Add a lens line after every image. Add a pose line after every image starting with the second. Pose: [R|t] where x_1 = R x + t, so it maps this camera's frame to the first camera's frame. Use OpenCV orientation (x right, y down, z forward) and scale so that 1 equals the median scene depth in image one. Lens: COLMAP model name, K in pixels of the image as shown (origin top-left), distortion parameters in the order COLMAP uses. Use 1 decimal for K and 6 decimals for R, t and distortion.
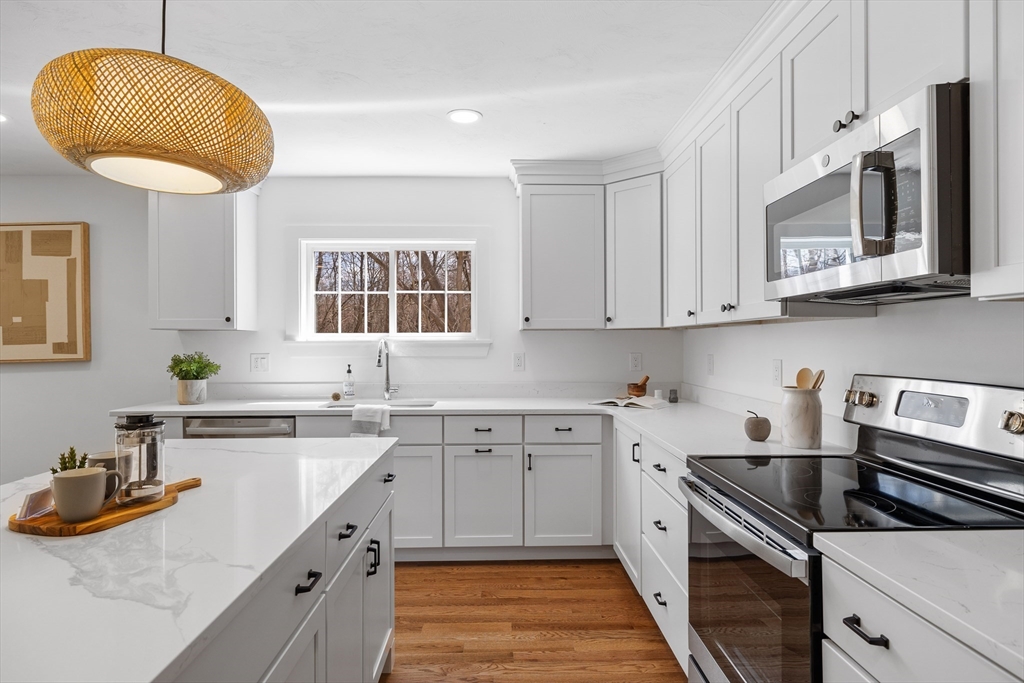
lens RADIAL K [[568.5, 0, 508.8], [0, 568.5, 342.3], [0, 0, 1]] dist [-0.000583, 0.000094]
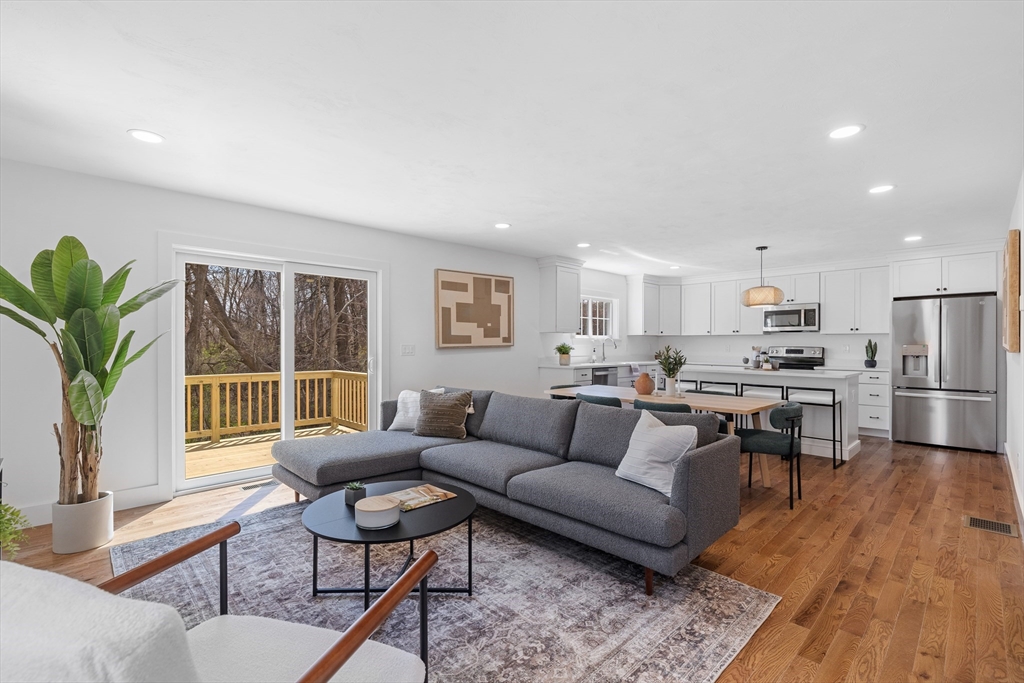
lens RADIAL K [[459.2, 0, 513.2], [0, 459.2, 346.0], [0, 0, 1]] dist [-0.002251, -0.000002]
pose [[0.734351, 0.003751, 0.678759, -1.859132], [-0.006269, 0.999980, 0.001256, 0.029382], [-0.678741, -0.005177, 0.734360, -0.194805]]
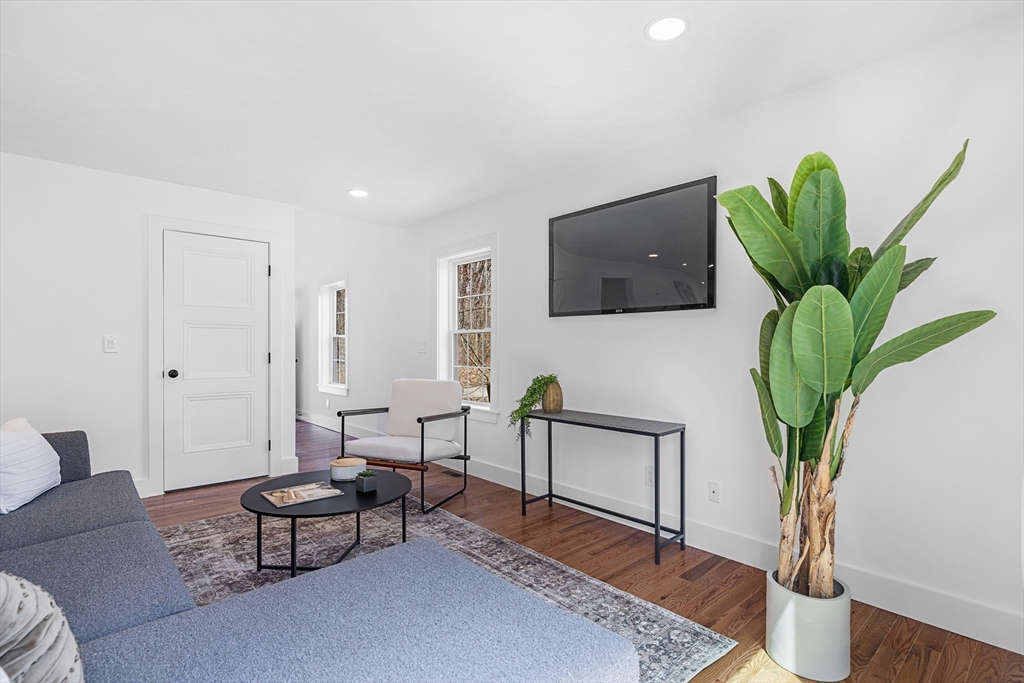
lens RADIAL K [[495.9, 0, 512.0], [0, 495.9, 341.5], [0, 0, 1]] dist [-0.003316, -0.000036]
pose [[-0.762518, 0.001465, -0.646965, -1.323257], [0.006397, 0.999966, -0.005274, 0.044299], [0.646935, -0.008160, -0.762502, 1.016594]]
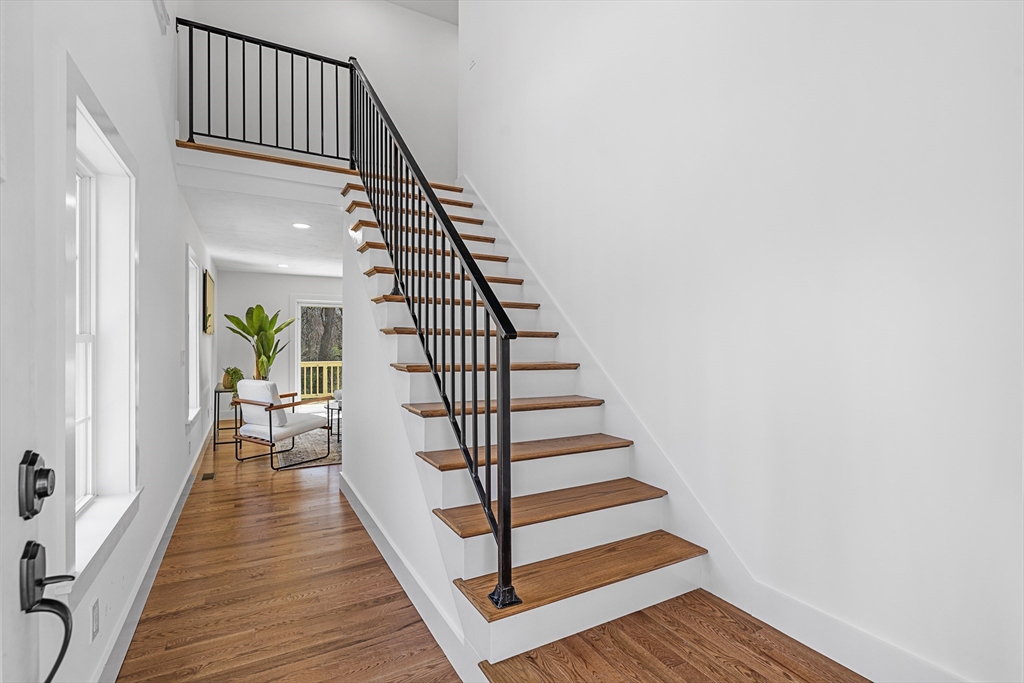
lens RADIAL K [[482.7, 0, 511.9], [0, 482.7, 341.6], [0, 0, 1]] dist [-0.004040, -0.000196]
pose [[0.884605, 0.007189, 0.466286, -1.884389], [-0.006881, 0.999974, -0.002364, 0.014266], [-0.466290, -0.001118, 0.884631, -1.416999]]
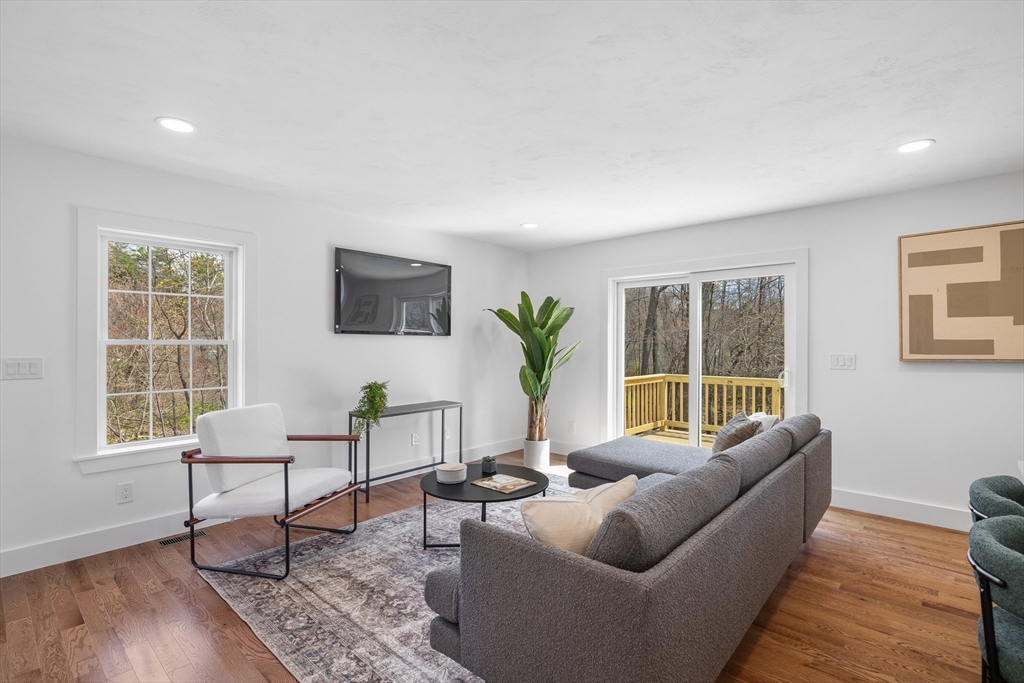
lens RADIAL K [[482.7, 0, 511.9], [0, 482.7, 341.6], [0, 0, 1]] dist [-0.004040, -0.000196]
pose [[0.727638, 0.007200, -0.685924, -0.980286], [-0.003783, 0.999972, 0.006484, -0.001105], [0.685951, -0.002123, 0.727644, -0.213940]]
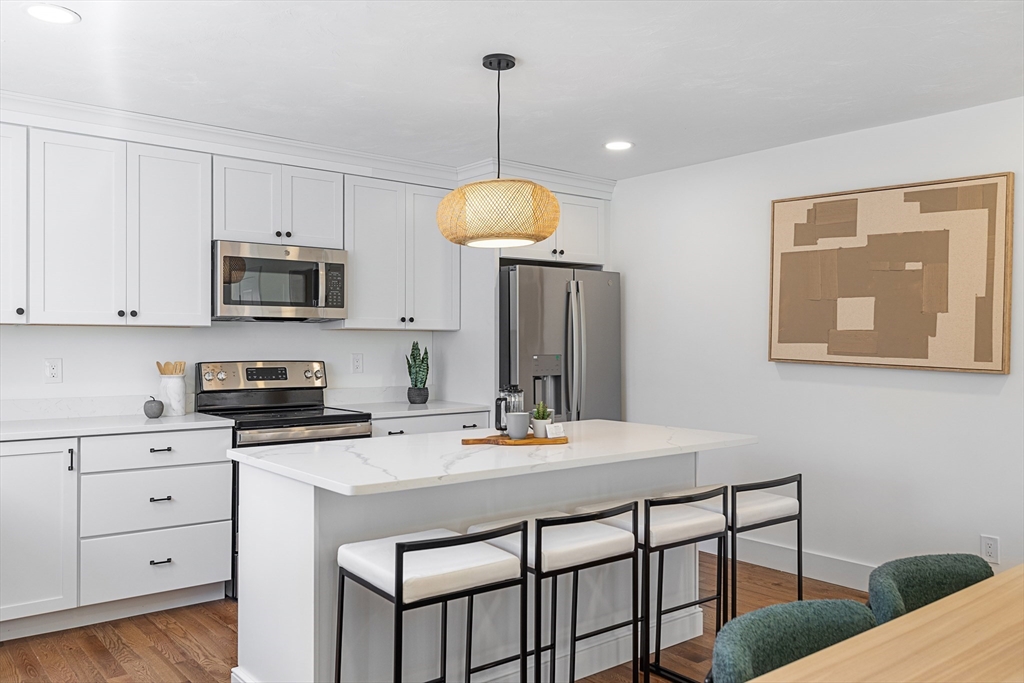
lens RADIAL K [[807.7, 0, 512.0], [0, 807.7, 341.5], [0, 0, 1]] dist [0.001981, 0.004239]
pose [[-0.613069, 0.001819, 0.790027, -0.908964], [-0.001113, 0.999994, -0.003166, 0.001265], [-0.790029, -0.002821, -0.613063, 0.883147]]
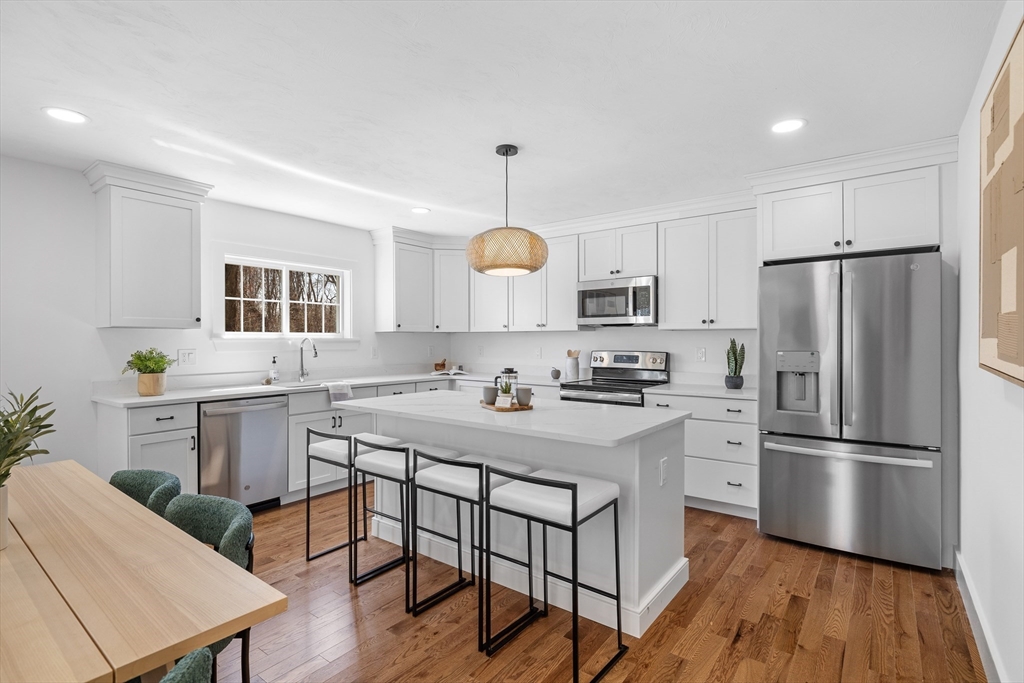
lens RADIAL K [[495.9, 0, 512.0], [0, 495.9, 341.5], [0, 0, 1]] dist [-0.003316, -0.000036]
pose [[0.626500, -0.000425, 0.779421, -0.825991], [-0.000902, 0.999999, 0.001270, 0.002609], [-0.779421, -0.001498, 0.626499, -0.133039]]
